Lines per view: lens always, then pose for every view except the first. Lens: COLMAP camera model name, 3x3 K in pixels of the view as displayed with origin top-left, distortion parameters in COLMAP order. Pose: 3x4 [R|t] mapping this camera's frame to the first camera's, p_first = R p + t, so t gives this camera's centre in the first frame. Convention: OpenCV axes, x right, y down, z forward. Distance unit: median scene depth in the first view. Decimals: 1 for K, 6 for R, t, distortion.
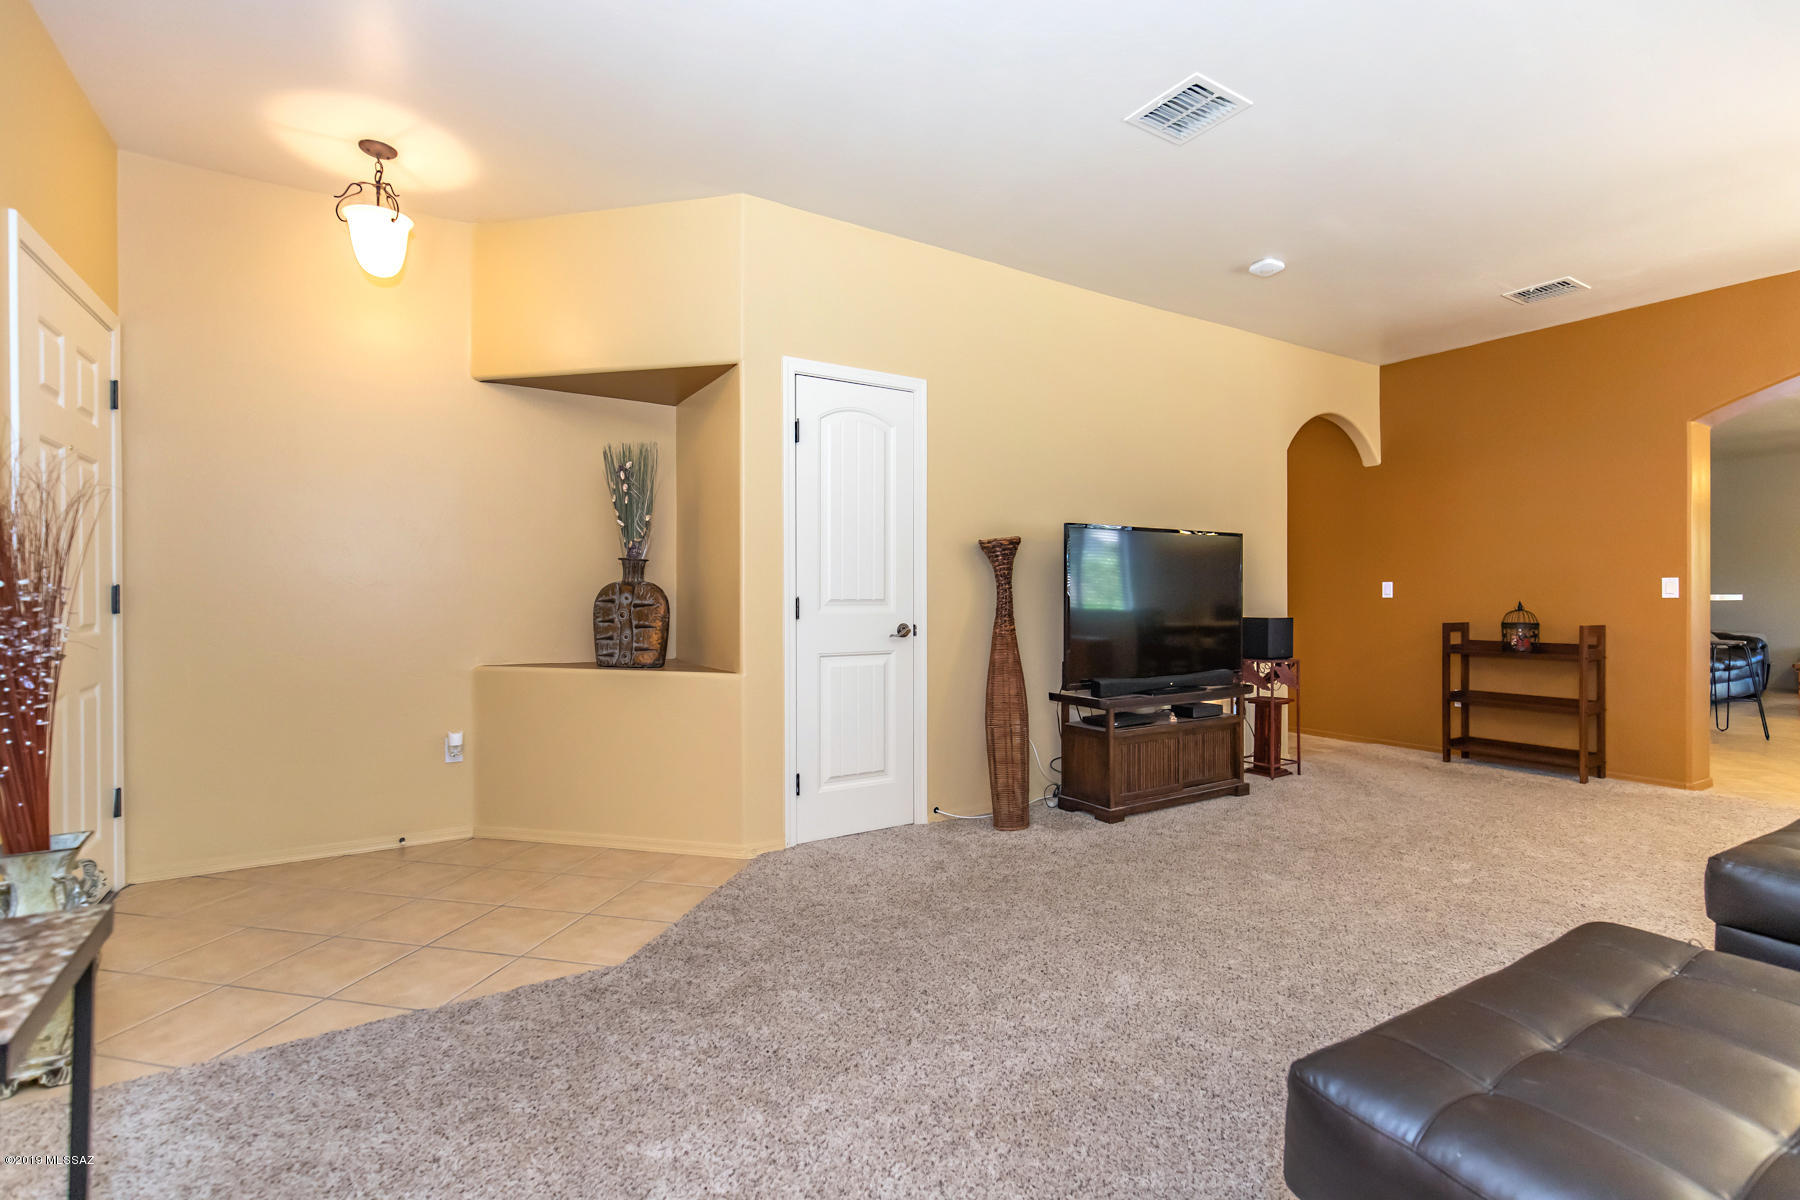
lens RADIAL K [[818.1, 0, 907.0], [0, 818.1, 599.3], [0, 0, 1]] dist [0.010012, -0.000467]
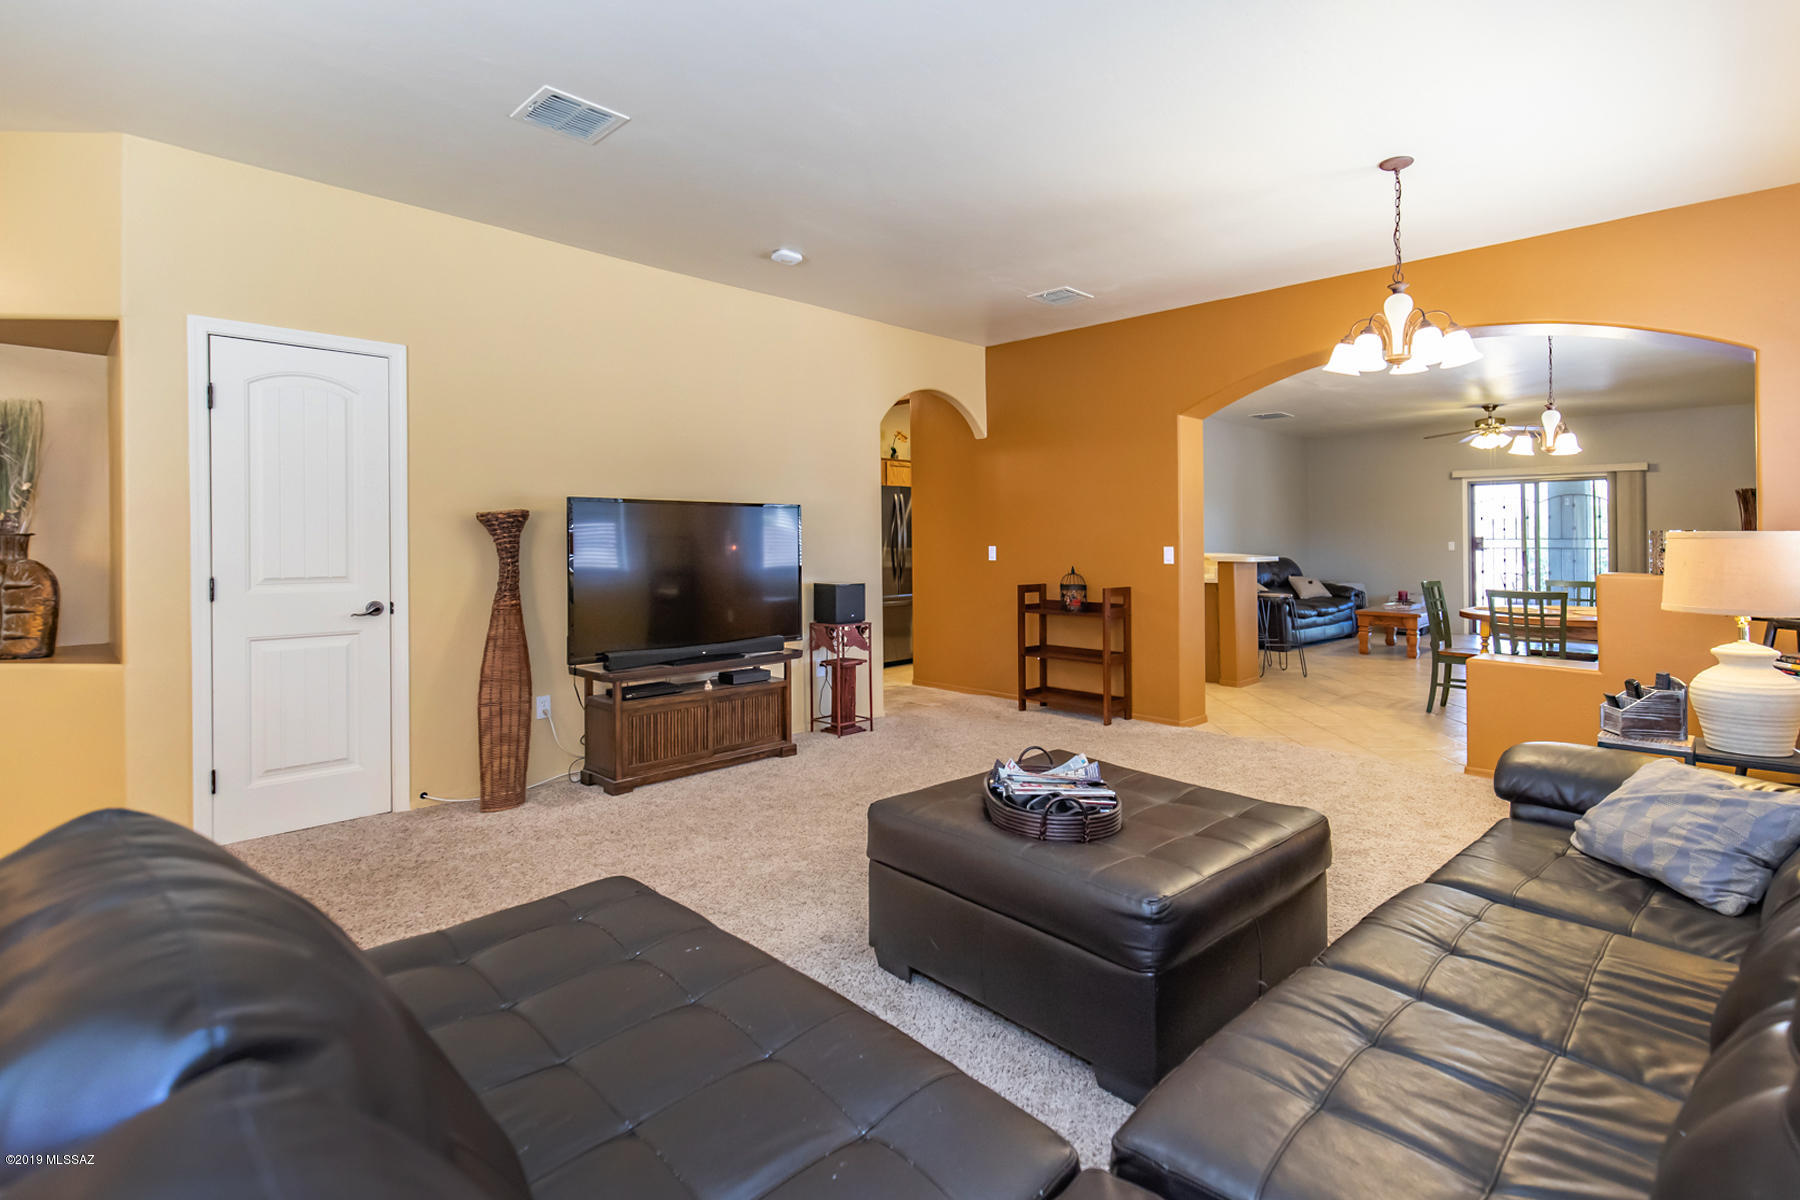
lens RADIAL K [[859.9, 0, 968.1], [0, 859.9, 539.8], [0, 0, 1]] dist [0.006289, -0.000617]
pose [[0.967546, 0.000698, 0.252693, 0.361811], [0.000166, 0.999994, -0.003396, -0.033892], [-0.252694, 0.003327, 0.967540, -0.123958]]
